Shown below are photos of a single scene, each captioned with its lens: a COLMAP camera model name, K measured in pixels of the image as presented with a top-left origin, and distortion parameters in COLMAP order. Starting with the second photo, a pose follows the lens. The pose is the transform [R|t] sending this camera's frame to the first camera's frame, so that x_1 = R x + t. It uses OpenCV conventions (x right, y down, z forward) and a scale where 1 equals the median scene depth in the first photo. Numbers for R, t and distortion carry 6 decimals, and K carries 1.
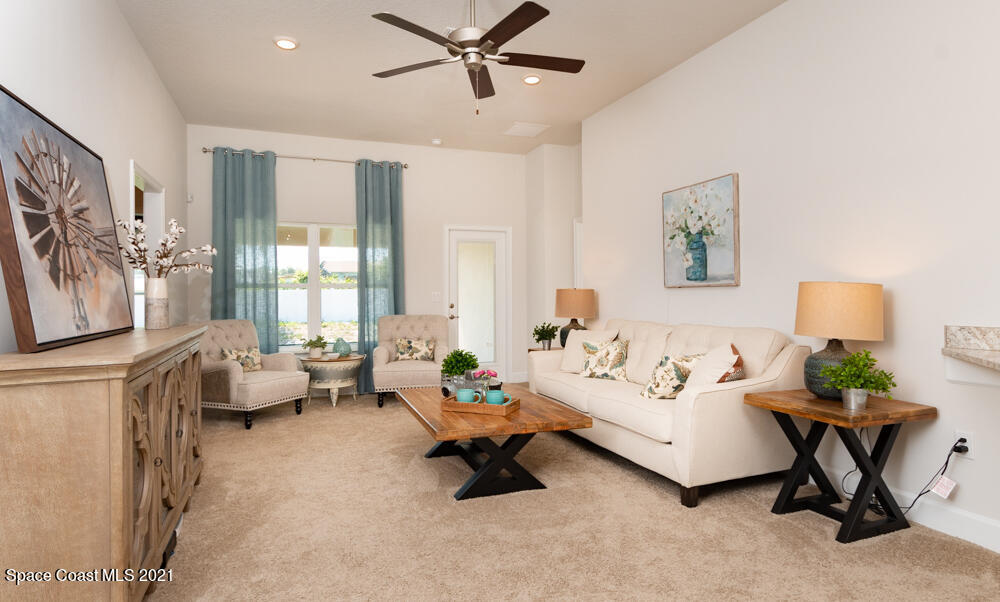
lens RADIAL K [[548.1, 0, 500.3], [0, 548.1, 287.6], [0, 0, 1]] dist [0.000836, 0.000121]
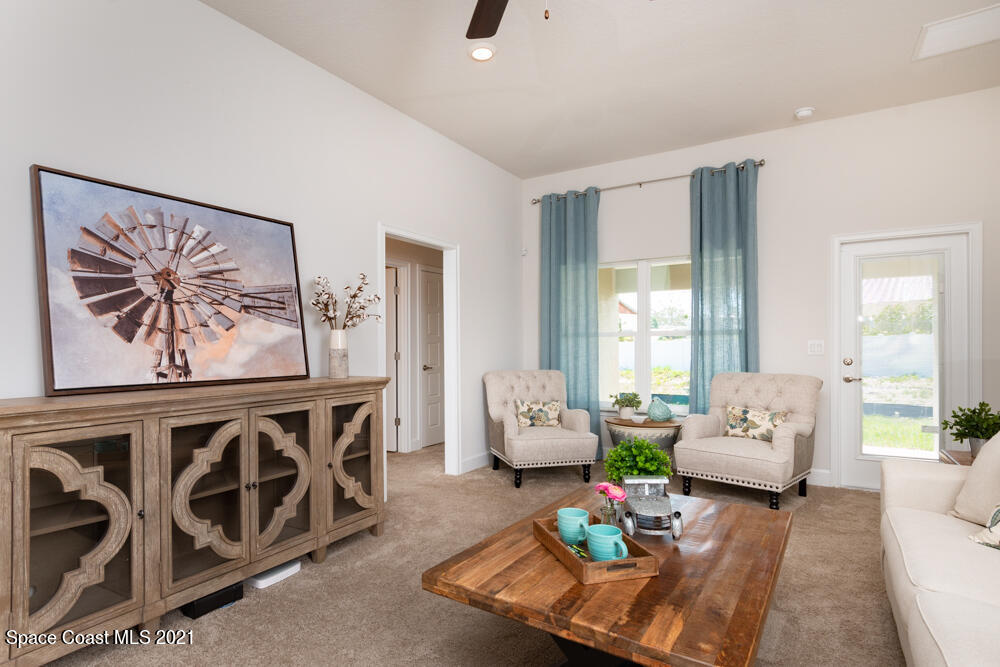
lens RADIAL K [[521.3, 0, 498.6], [0, 521.3, 348.1], [0, 0, 1]] dist [0.001274, -0.000840]
pose [[0.586290, 0.006990, -0.810071, 0.199701], [0.011686, 0.999786, 0.017084, 0.002592], [0.810017, -0.019482, 0.586083, 0.371740]]
